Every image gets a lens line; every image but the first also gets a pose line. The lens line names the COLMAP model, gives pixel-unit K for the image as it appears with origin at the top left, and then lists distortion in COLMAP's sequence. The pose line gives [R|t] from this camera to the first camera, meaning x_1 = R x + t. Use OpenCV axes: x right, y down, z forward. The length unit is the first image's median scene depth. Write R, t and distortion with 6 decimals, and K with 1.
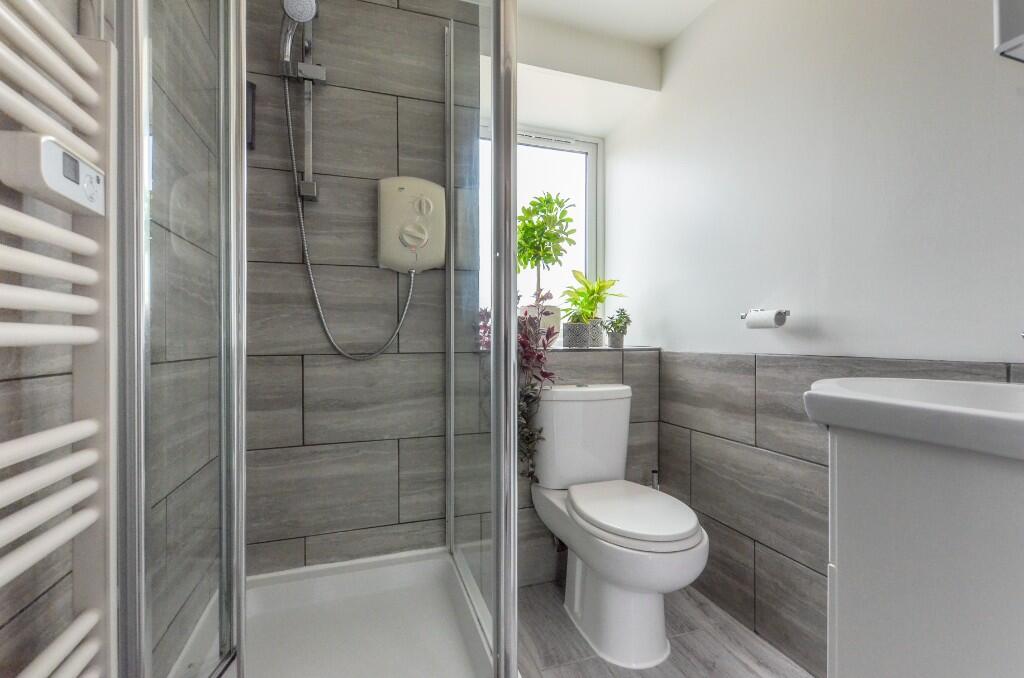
lens RADIAL K [[448.0, 0, 511.0], [0, 448.0, 339.3], [0, 0, 1]] dist [0.001573, -0.000449]
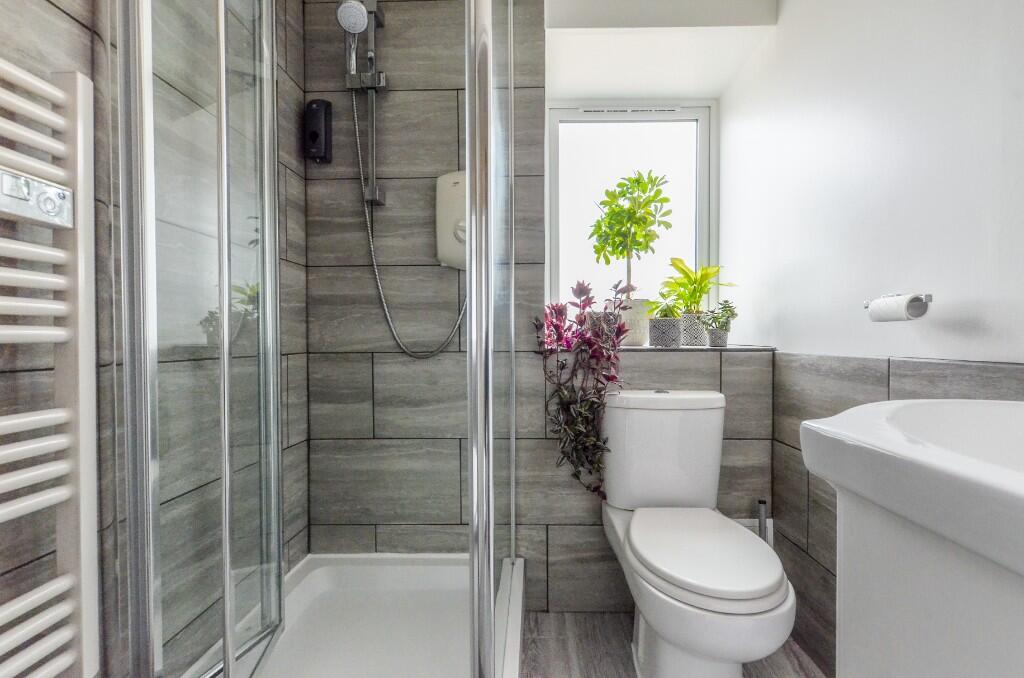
lens RADIAL K [[448.0, 0, 515.2], [0, 448.0, 342.2], [0, 0, 1]] dist [0.001573, -0.000449]
pose [[0.943932, 0.002006, -0.330135, 0.193589], [0.001459, 0.999946, 0.010247, 0.000156], [0.330137, -0.010154, 0.943878, 0.113114]]
